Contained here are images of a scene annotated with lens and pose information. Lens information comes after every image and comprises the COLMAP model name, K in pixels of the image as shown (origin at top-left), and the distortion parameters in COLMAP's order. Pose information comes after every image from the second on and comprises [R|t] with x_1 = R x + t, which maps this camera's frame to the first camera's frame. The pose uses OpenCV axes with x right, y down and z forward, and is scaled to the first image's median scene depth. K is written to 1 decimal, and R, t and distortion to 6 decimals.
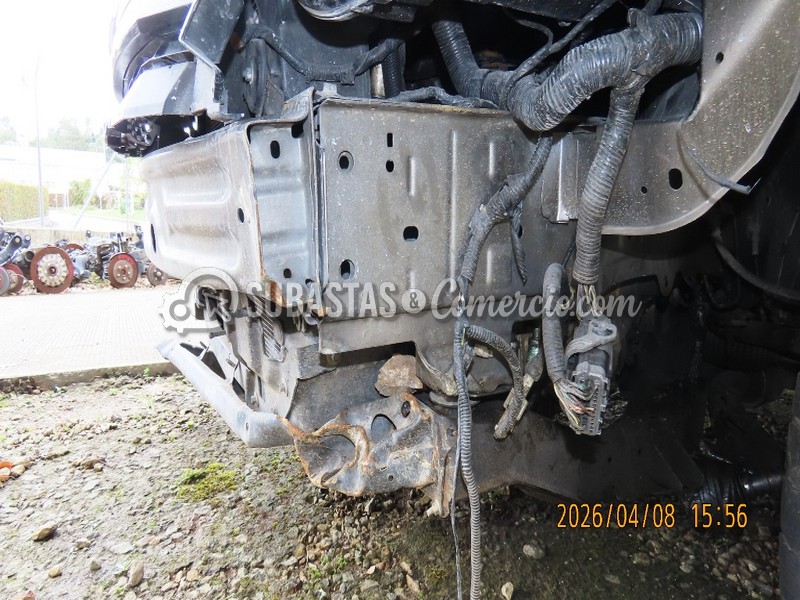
lens RADIAL K [[564.2, 0, 400.0], [0, 564.2, 300.0], [0, 0, 1]] dist [0.004518, 0.003350]
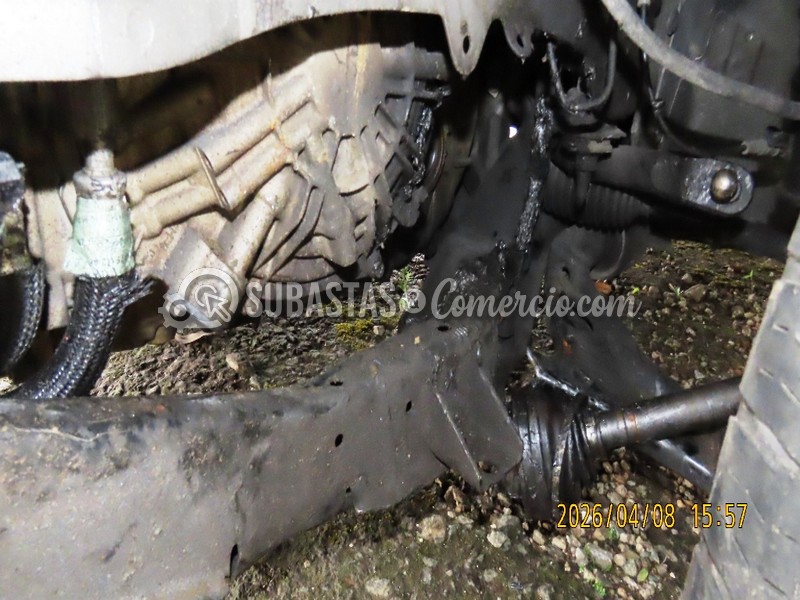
lens RADIAL K [[583.7, 0, 413.9], [0, 583.7, 284.4], [0, 0, 1]] dist [-0.004113, -0.003034]
pose [[0.966216, -0.054184, 0.251975, 0.264346], [-0.007012, 0.971763, 0.235854, 0.038192], [-0.257639, -0.229653, 0.938553, 0.468480]]
